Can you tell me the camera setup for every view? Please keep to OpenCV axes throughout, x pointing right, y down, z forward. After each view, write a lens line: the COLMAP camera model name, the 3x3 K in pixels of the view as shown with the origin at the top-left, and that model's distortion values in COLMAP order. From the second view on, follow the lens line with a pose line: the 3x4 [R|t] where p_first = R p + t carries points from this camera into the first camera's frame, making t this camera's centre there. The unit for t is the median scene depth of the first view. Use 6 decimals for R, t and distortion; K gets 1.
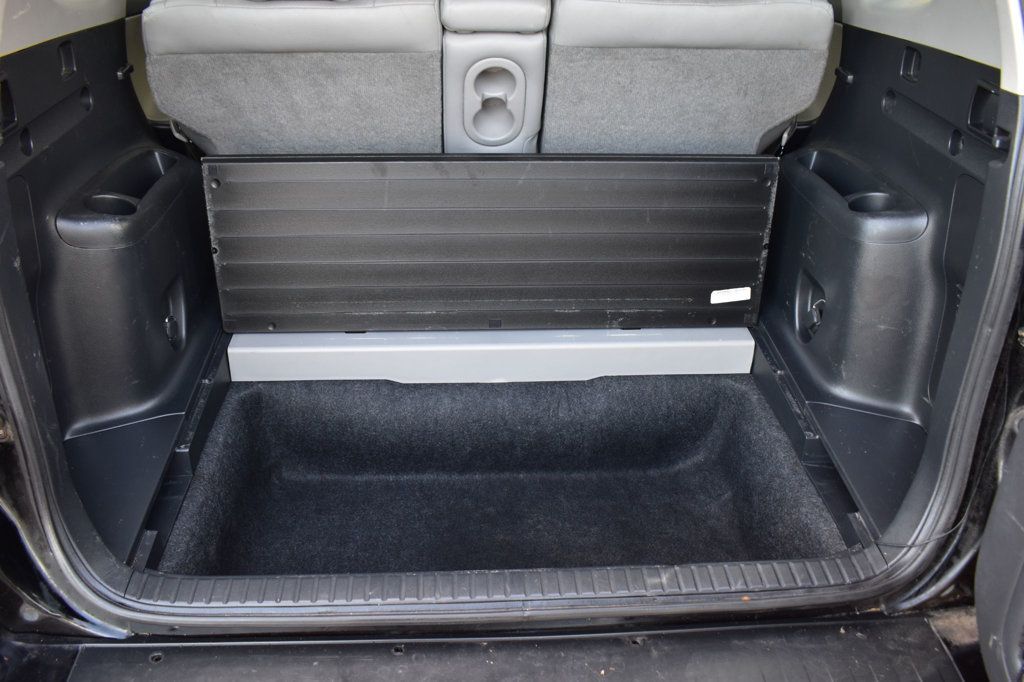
lens RADIAL K [[877.5, 0, 512.0], [0, 877.5, 341.0], [0, 0, 1]] dist [-0.084111, 0.005298]
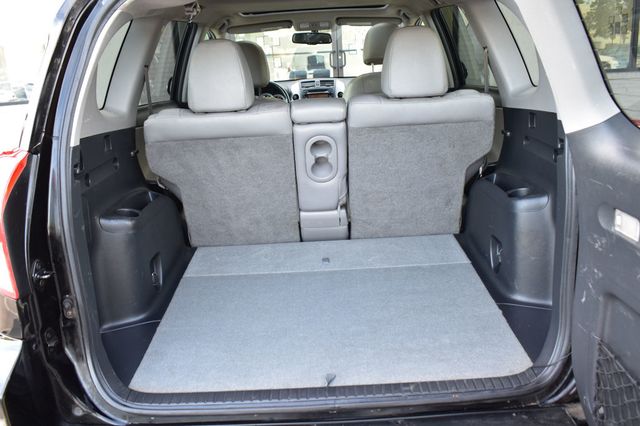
lens RADIAL K [[548.4, 0, 320.0], [0, 548.4, 213.0], [0, 0, 1]] dist [-0.084111, 0.005298]
pose [[0.995710, -0.053207, -0.075696, 0.070548], [0.034787, 0.973368, -0.226593, 0.133457], [0.085736, 0.222988, 0.971044, -0.171243]]
